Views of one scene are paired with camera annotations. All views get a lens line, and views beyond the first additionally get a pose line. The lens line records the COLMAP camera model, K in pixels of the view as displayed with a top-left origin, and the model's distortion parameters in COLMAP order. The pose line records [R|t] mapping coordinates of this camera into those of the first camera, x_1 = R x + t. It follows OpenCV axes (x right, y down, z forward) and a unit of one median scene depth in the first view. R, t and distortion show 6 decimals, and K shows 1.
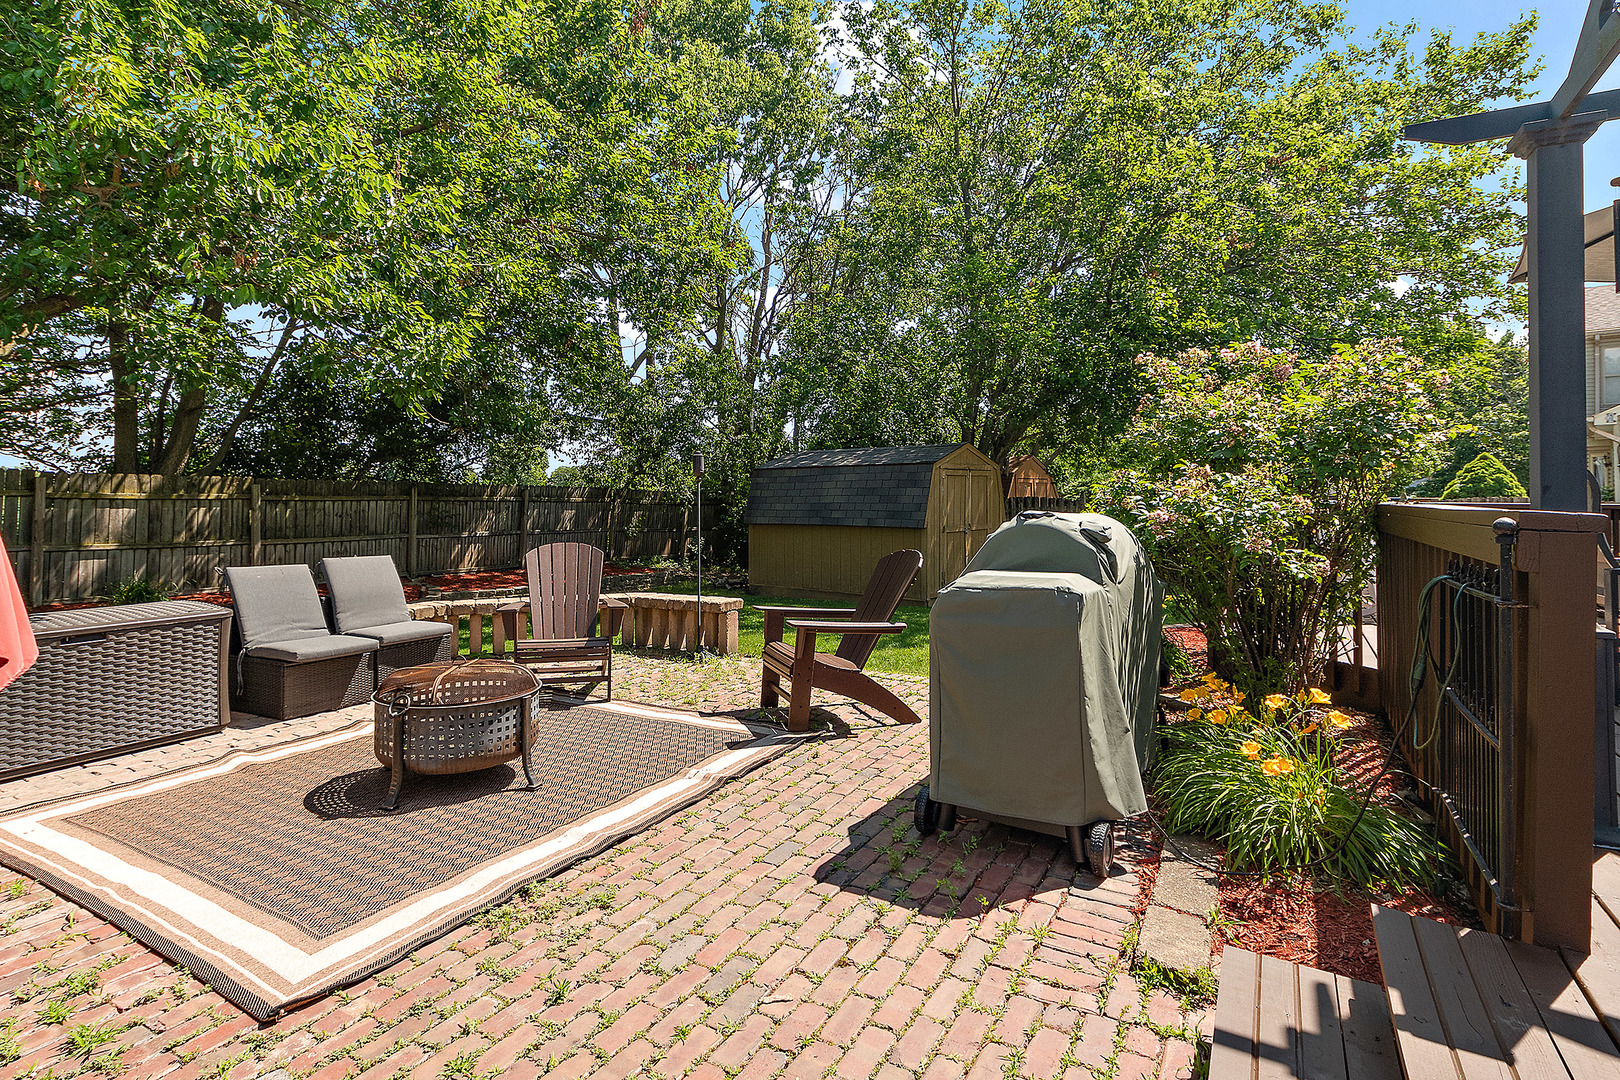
lens RADIAL K [[805.8, 0, 794.2], [0, 805.8, 492.8], [0, 0, 1]] dist [-0.002781, -0.001125]
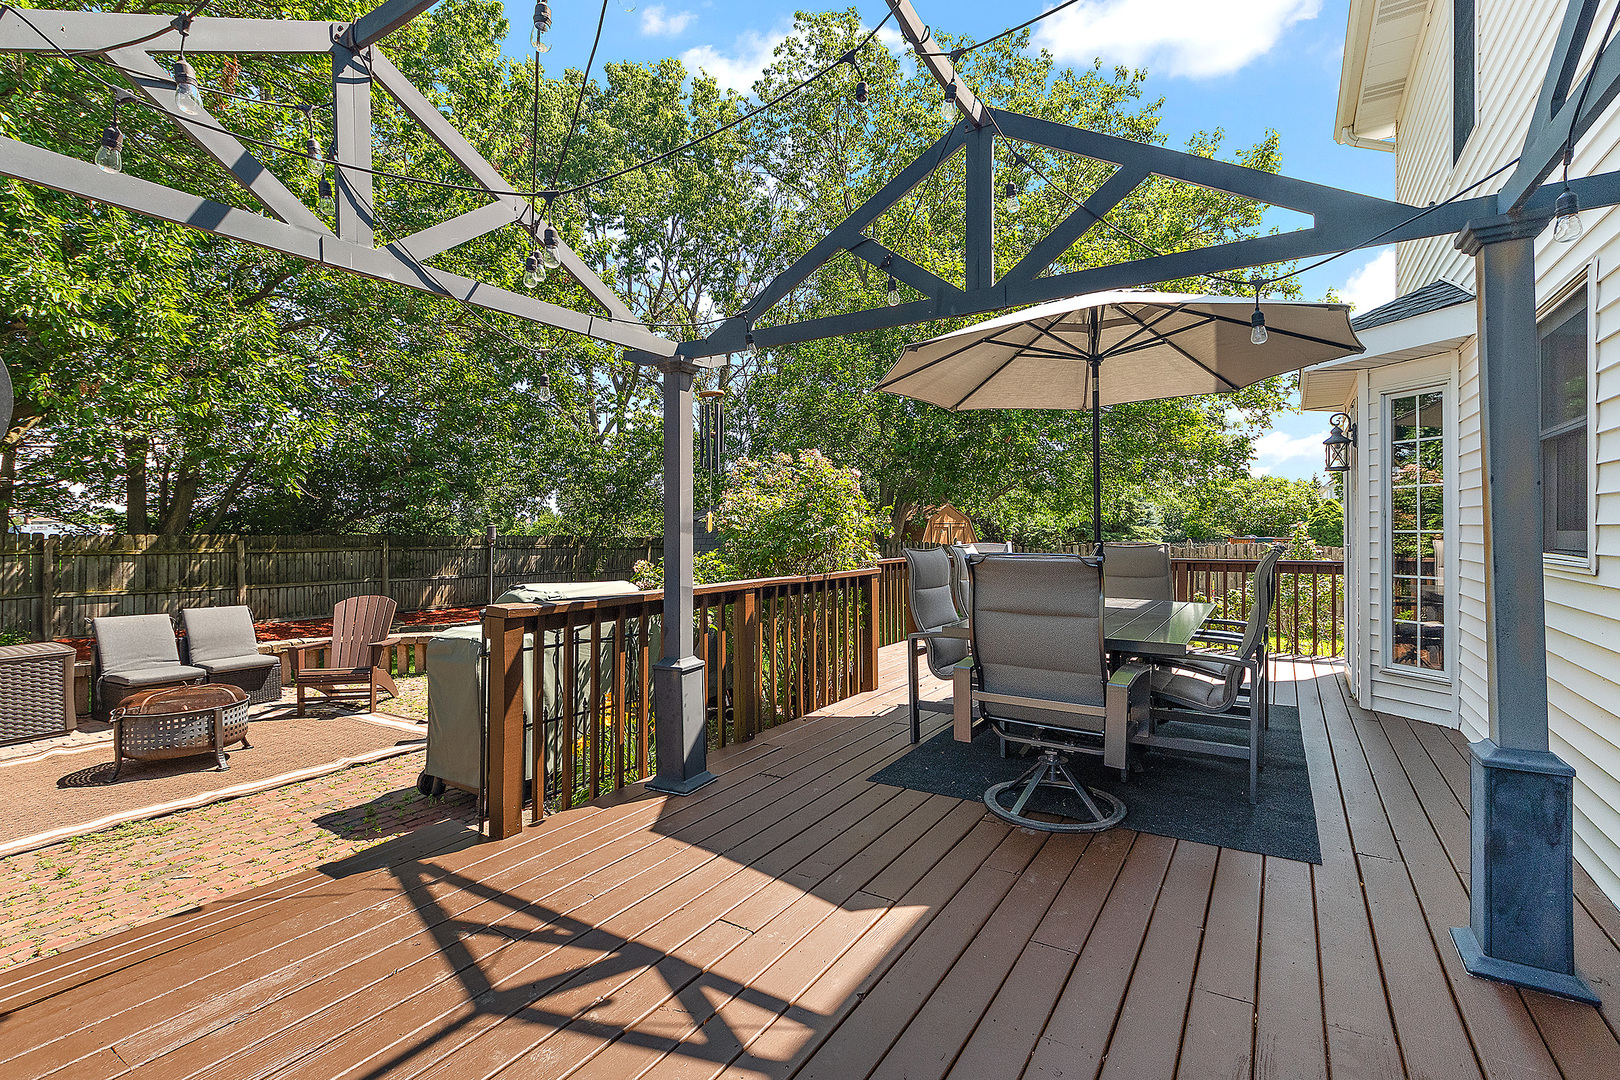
lens RADIAL K [[728.2, 0, 814.1], [0, 728.2, 537.4], [0, 0, 1]] dist [0.000575, 0.000844]
pose [[0.999643, -0.007709, -0.025581, 0.509316], [0.008023, 0.999893, 0.012221, -0.045952], [0.025485, -0.012422, 0.999598, -0.201836]]
